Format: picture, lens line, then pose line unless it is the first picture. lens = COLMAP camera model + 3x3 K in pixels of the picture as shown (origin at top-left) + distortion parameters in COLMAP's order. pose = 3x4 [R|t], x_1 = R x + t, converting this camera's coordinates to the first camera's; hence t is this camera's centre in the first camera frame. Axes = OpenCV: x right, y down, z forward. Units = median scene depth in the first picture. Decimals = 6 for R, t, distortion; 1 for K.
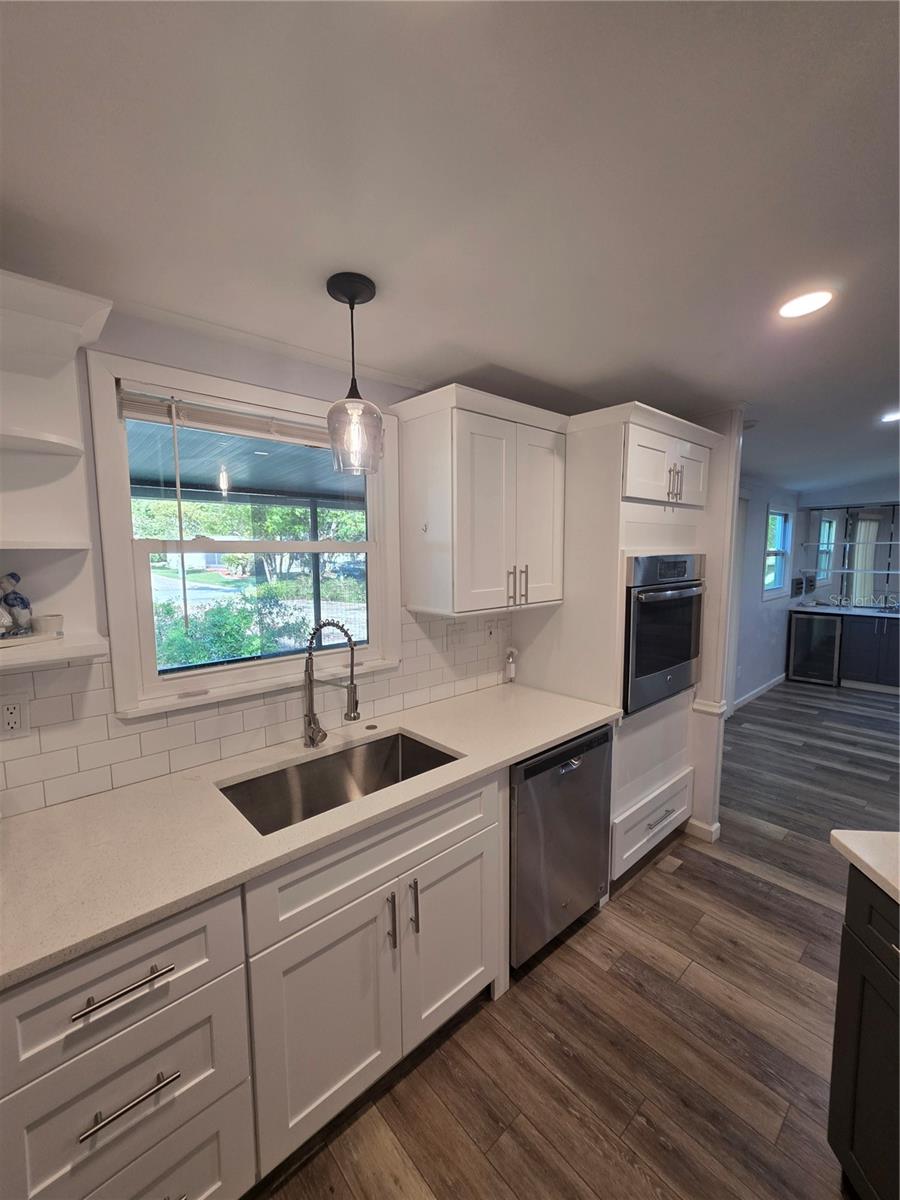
lens RADIAL K [[492.7, 0, 452.1], [0, 492.7, 603.0], [0, 0, 1]] dist [0.002481, 0.000907]
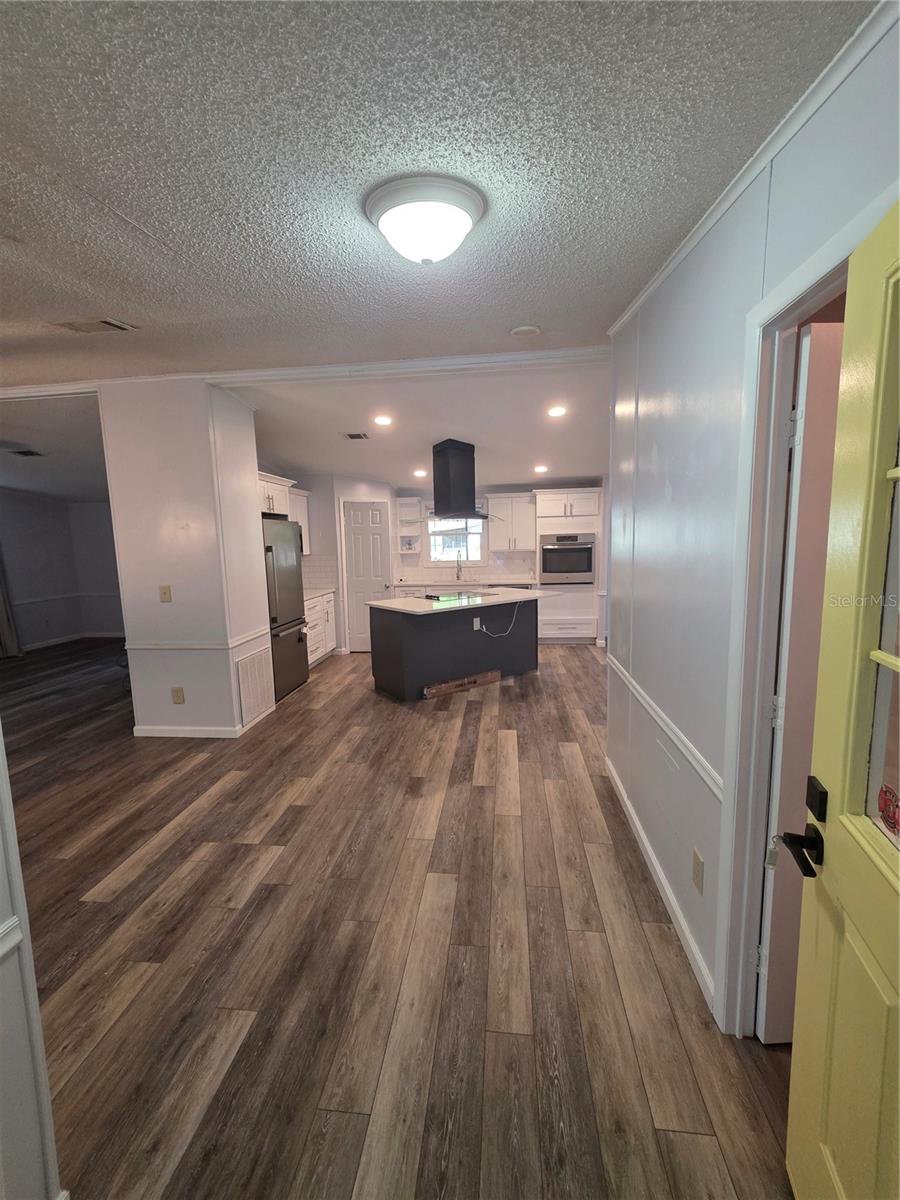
lens RADIAL K [[492.7, 0, 454.1], [0, 492.7, 608.6], [0, 0, 1]] dist [0.002481, 0.000907]
pose [[0.670341, 0.089579, -0.736626, 2.379495], [-0.058108, 0.995975, 0.068238, 0.199054], [0.739774, -0.002938, 0.672848, -1.590518]]
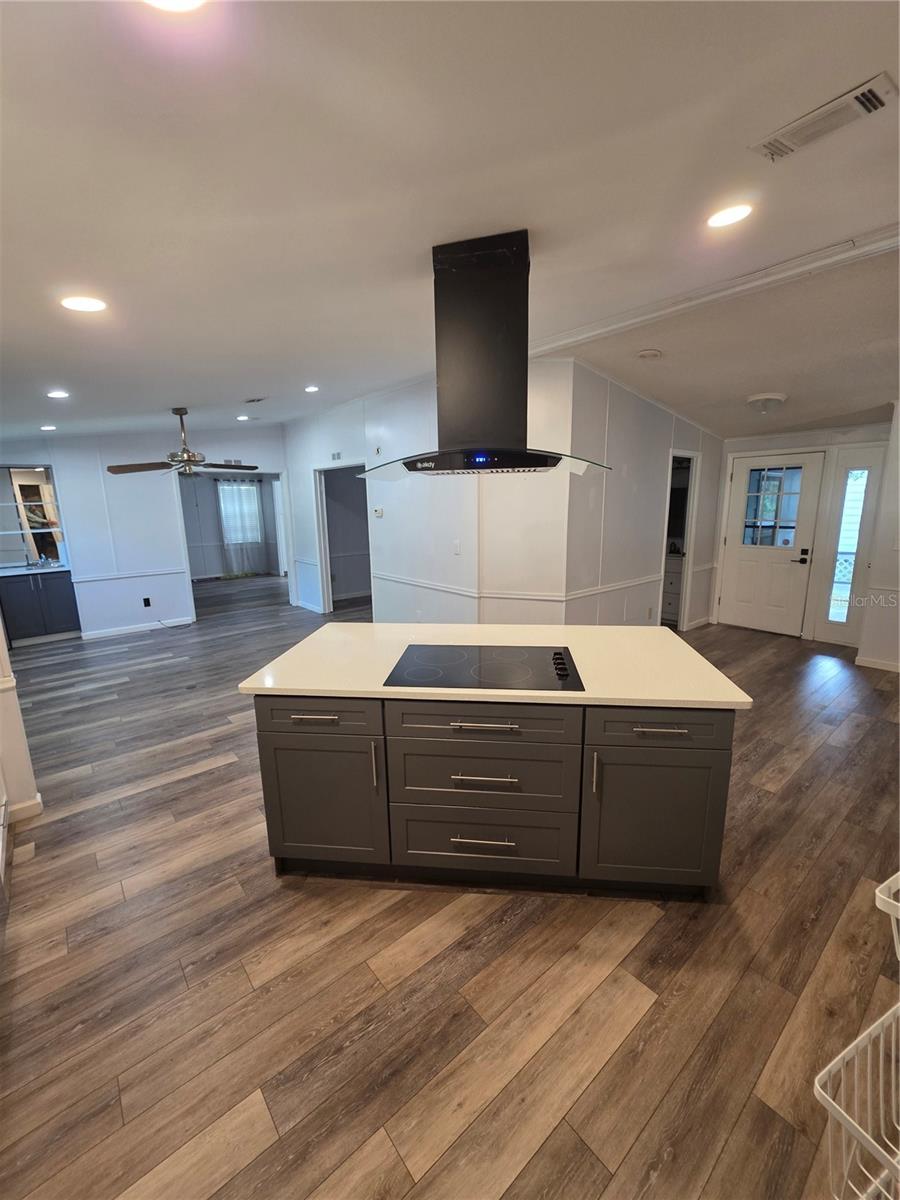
lens RADIAL K [[492.7, 0, 452.5], [0, 492.7, 603.7], [0, 0, 1]] dist [0.002481, 0.000907]
pose [[0.036055, -0.204763, 0.978147, -0.415009], [0.124710, 0.972054, 0.198891, -0.022064], [-0.991538, 0.114814, 0.060583, 0.093234]]
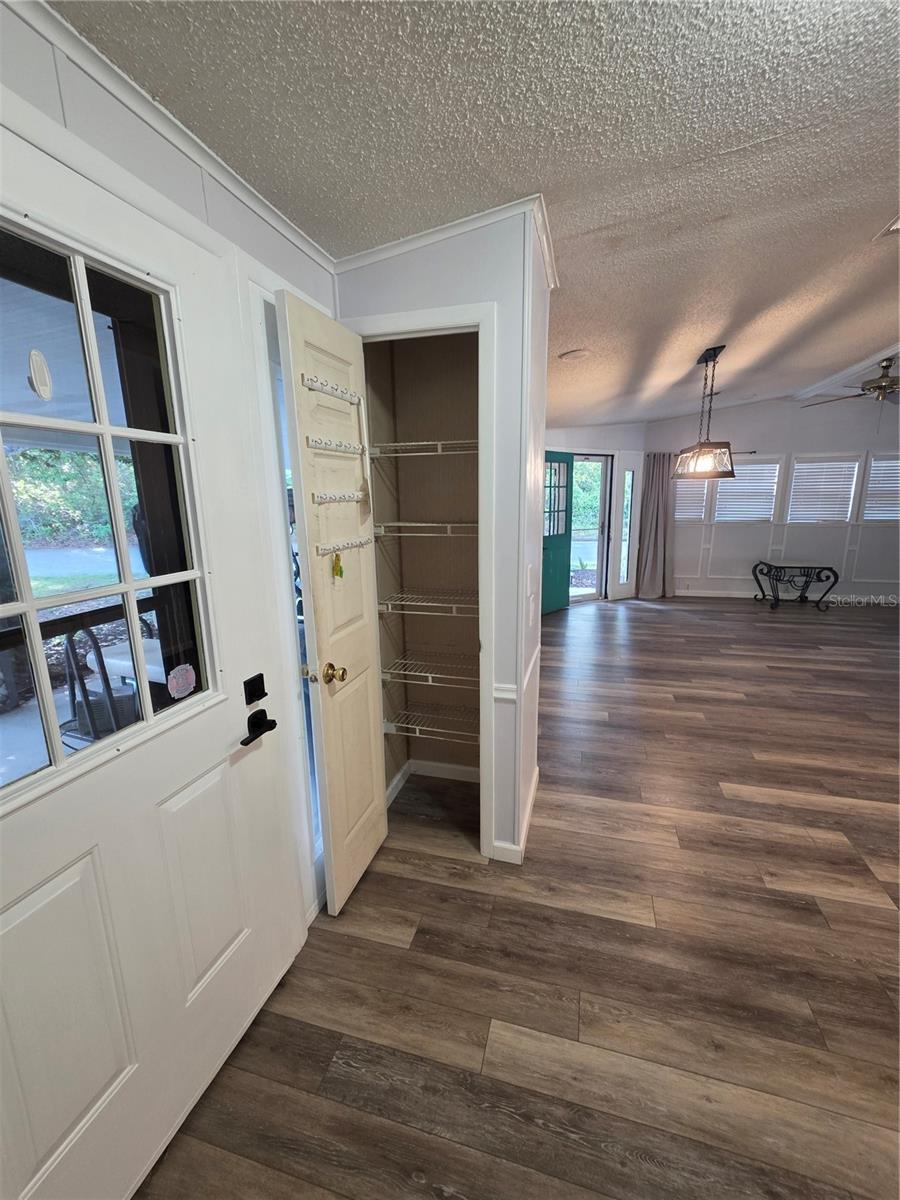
lens RADIAL K [[492.7, 0, 456.7], [0, 492.7, 611.5], [0, 0, 1]] dist [0.002481, 0.000907]
pose [[-0.841022, 0.133323, -0.524316, 2.306089], [-0.044886, 0.948621, 0.313215, 0.151893], [0.539136, 0.286955, -0.791827, -0.988114]]
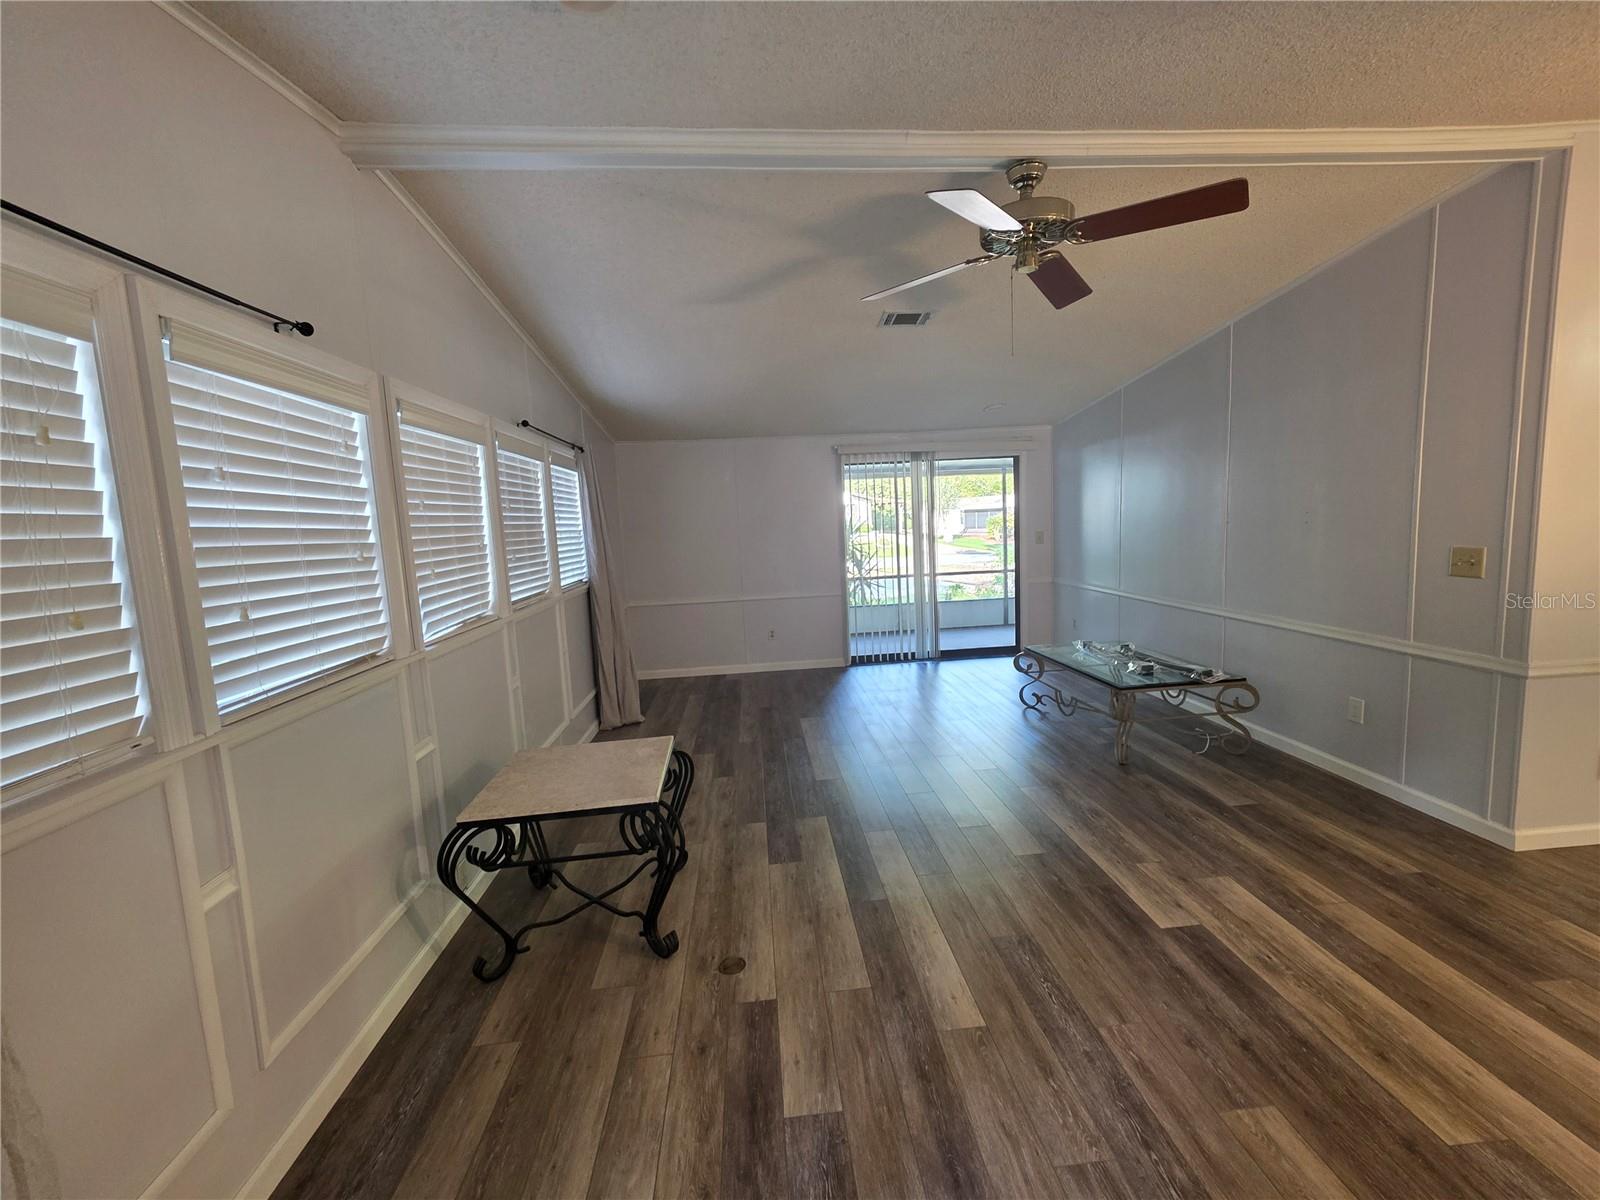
lens RADIAL K [[657.0, 0, 800.9], [0, 657.0, 604.0], [0, 0, 1]] dist [0.002481, 0.000907]
pose [[0.796514, 0.027205, -0.604008, -0.090655], [-0.013372, 0.999535, 0.027386, 0.405637], [0.604473, -0.013736, 0.796507, -2.998852]]
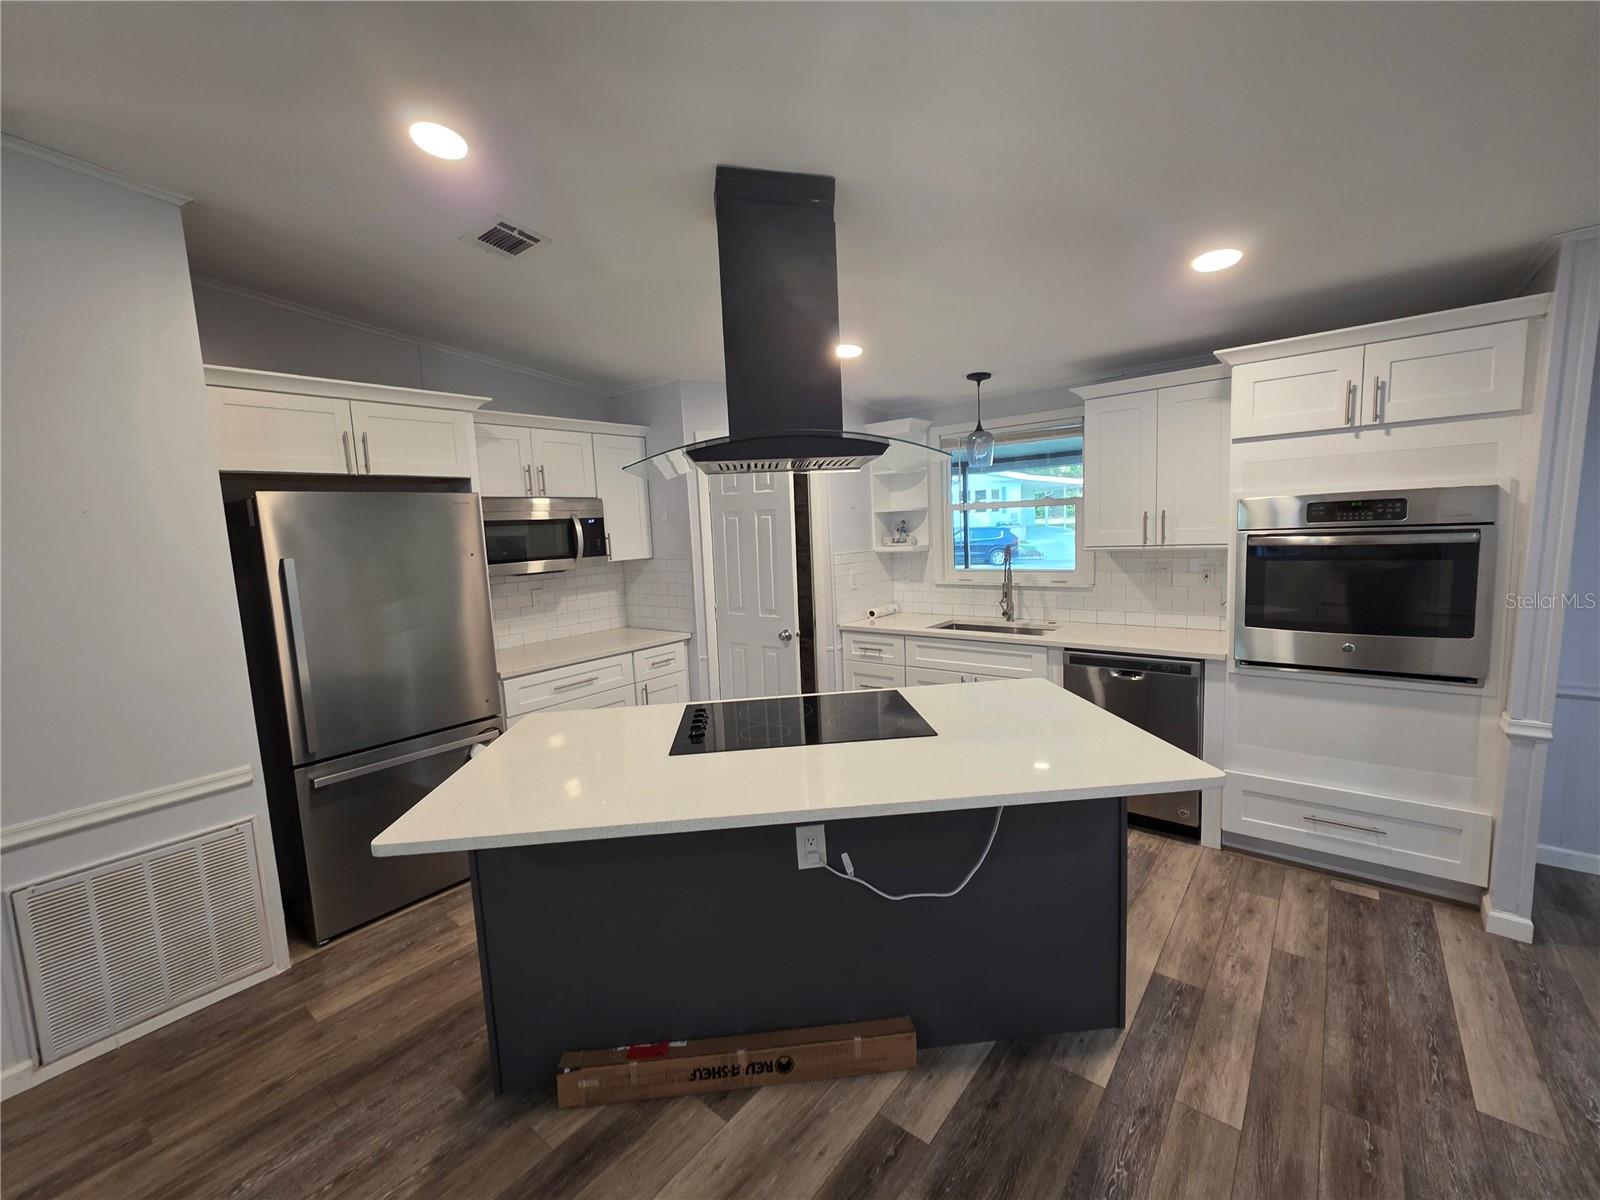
lens RADIAL K [[657.0, 0, 806.0], [0, 657.0, 599.1], [0, 0, 1]] dist [0.002481, 0.000907]
pose [[0.154525, 0.109462, -0.981906, 1.502044], [-0.059765, 0.993059, 0.101300, 0.021183], [0.986180, 0.043031, 0.159994, -0.053792]]
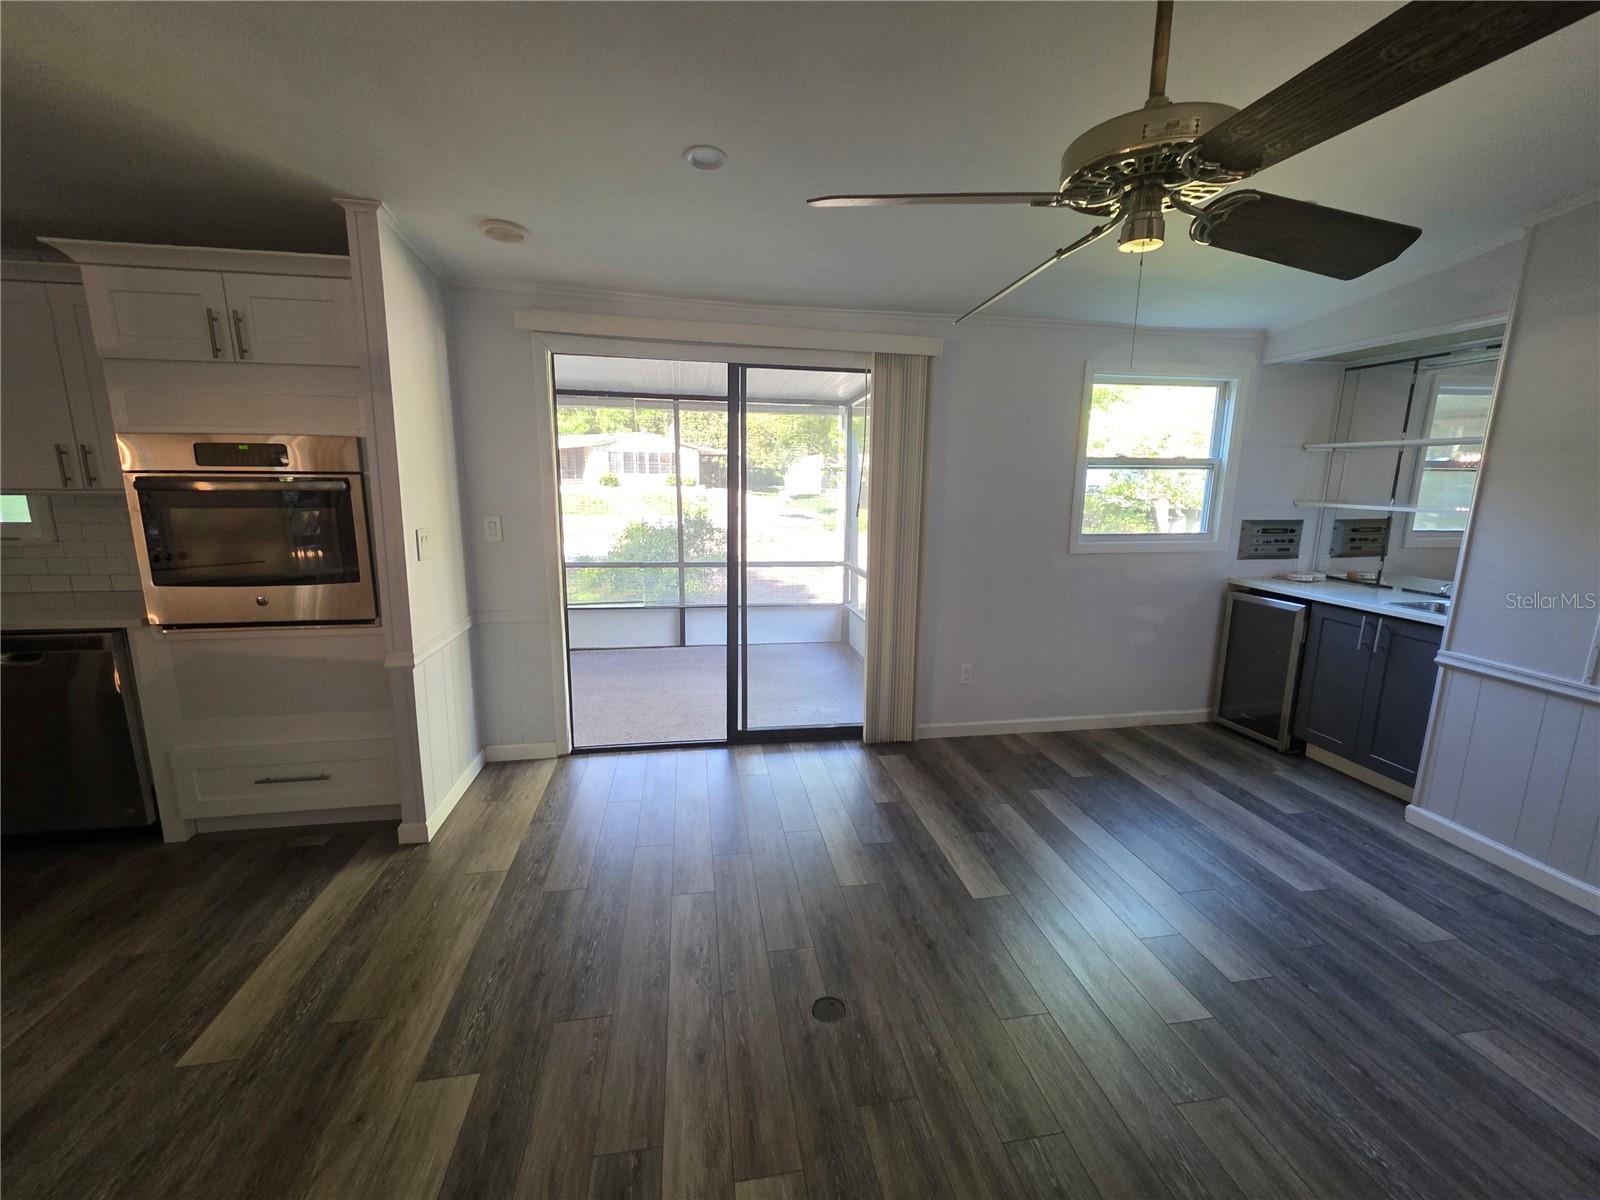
lens RADIAL K [[657.0, 0, 803.5], [0, 657.0, 596.0], [0, 0, 1]] dist [0.002481, 0.000907]
pose [[0.847133, 0.112822, -0.519266, 1.875284], [-0.072731, 0.992622, 0.097015, -0.015885], [0.526380, -0.044417, 0.849088, 0.637954]]
